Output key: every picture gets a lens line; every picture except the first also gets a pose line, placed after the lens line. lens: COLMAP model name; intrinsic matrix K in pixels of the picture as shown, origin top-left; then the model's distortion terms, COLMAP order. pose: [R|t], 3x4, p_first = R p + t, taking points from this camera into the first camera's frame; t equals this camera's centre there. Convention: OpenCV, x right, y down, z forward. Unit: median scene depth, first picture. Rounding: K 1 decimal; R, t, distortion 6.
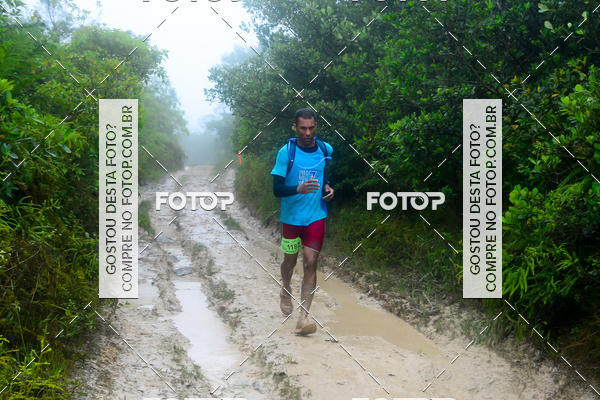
lens RADIAL K [[1037.6, 0, 316.8], [0, 1037.6, 209.3], [0, 0, 1]] dist [0.133509, 0.194210]
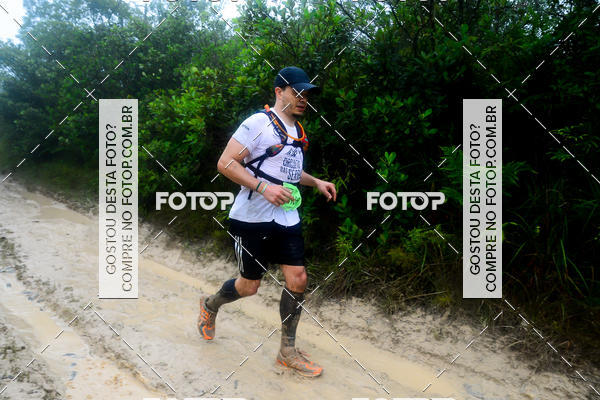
lens RADIAL K [[444.9, 0, 301.6], [0, 444.9, 209.5], [0, 0, 1]] dist [-0.118948, 0.110641]
pose [[0.855659, -0.052137, 0.514907, 0.024033], [0.007613, 0.996073, 0.088206, 0.033763], [-0.517484, -0.071554, 0.852696, 0.045956]]
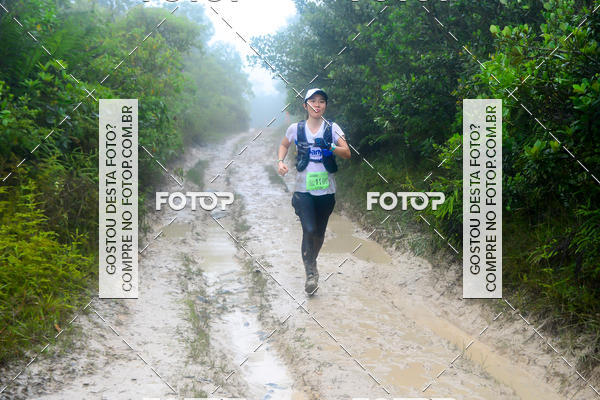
lens RADIAL K [[1120.1, 0, 314.3], [0, 1120.1, 203.1], [0, 0, 1]] dist [0.130085, 0.136503]
pose [[0.995929, -0.011292, -0.089426, 0.140566], [0.013491, 0.999621, 0.024015, 0.026623], [0.089121, -0.025124, 0.995704, -0.376671]]
